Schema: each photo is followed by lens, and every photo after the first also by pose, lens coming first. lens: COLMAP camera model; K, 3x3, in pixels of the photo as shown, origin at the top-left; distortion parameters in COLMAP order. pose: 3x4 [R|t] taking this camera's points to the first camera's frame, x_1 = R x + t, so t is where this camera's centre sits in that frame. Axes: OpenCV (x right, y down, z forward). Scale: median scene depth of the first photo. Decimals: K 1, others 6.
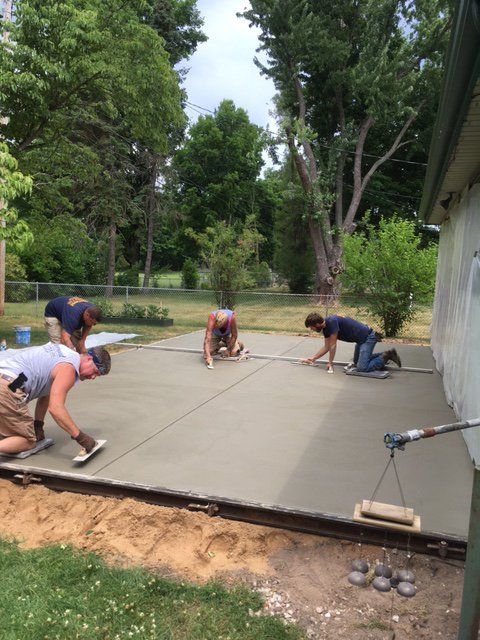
lens RADIAL K [[544.7, 0, 240.0], [0, 544.7, 320.0], [0, 0, 1]] dist [0.074924, -0.106386]
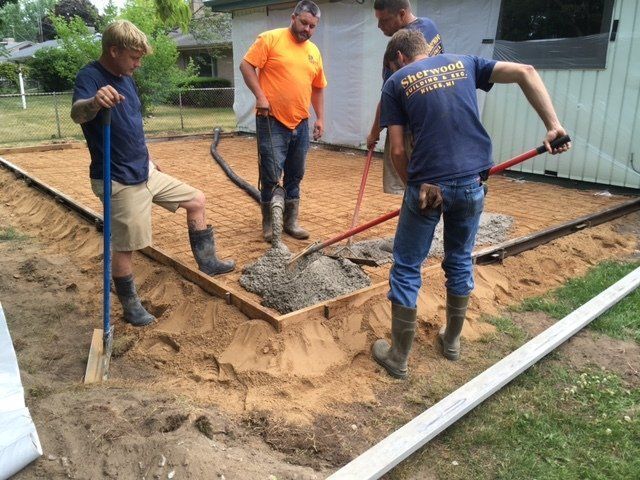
lens RADIAL K [[544.7, 0, 320.0], [0, 544.7, 240.0], [0, 0, 1]] dist [0.074924, -0.106386]
pose [[0.547369, -0.275734, 0.790163, -1.591902], [0.093584, 0.958410, 0.269617, -0.079649], [-0.831643, -0.073634, 0.550408, 0.764734]]
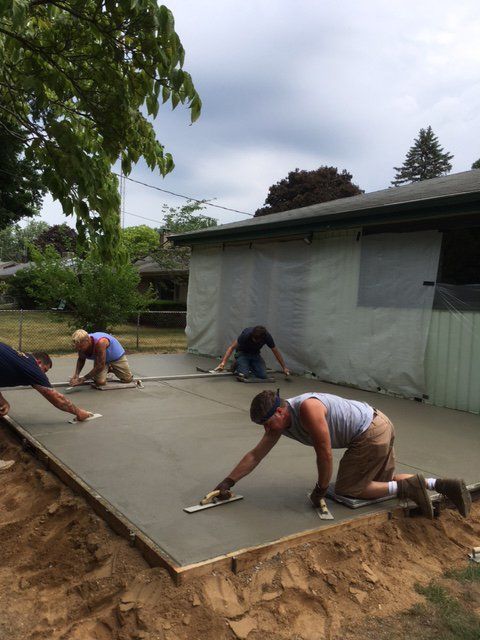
lens RADIAL K [[544.7, 0, 240.0], [0, 544.7, 320.0], [0, 0, 1]] dist [0.074924, -0.106386]
pose [[0.607706, -0.040760, 0.793115, -1.541719], [0.049720, 0.998676, 0.013227, -0.100204], [-0.792604, 0.031396, 0.608928, 0.720041]]
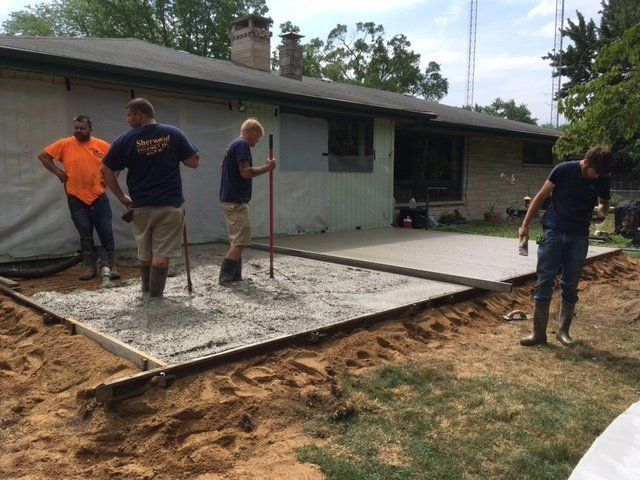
lens RADIAL K [[552.4, 0, 320.0], [0, 552.4, 240.0], [0, 0, 1]] dist [0.025990, -0.000068]
pose [[-0.886814, -0.090259, 0.453227, -0.900435], [0.004418, 0.979040, 0.203618, -0.351075], [-0.462106, 0.182574, -0.867828, 4.430969]]
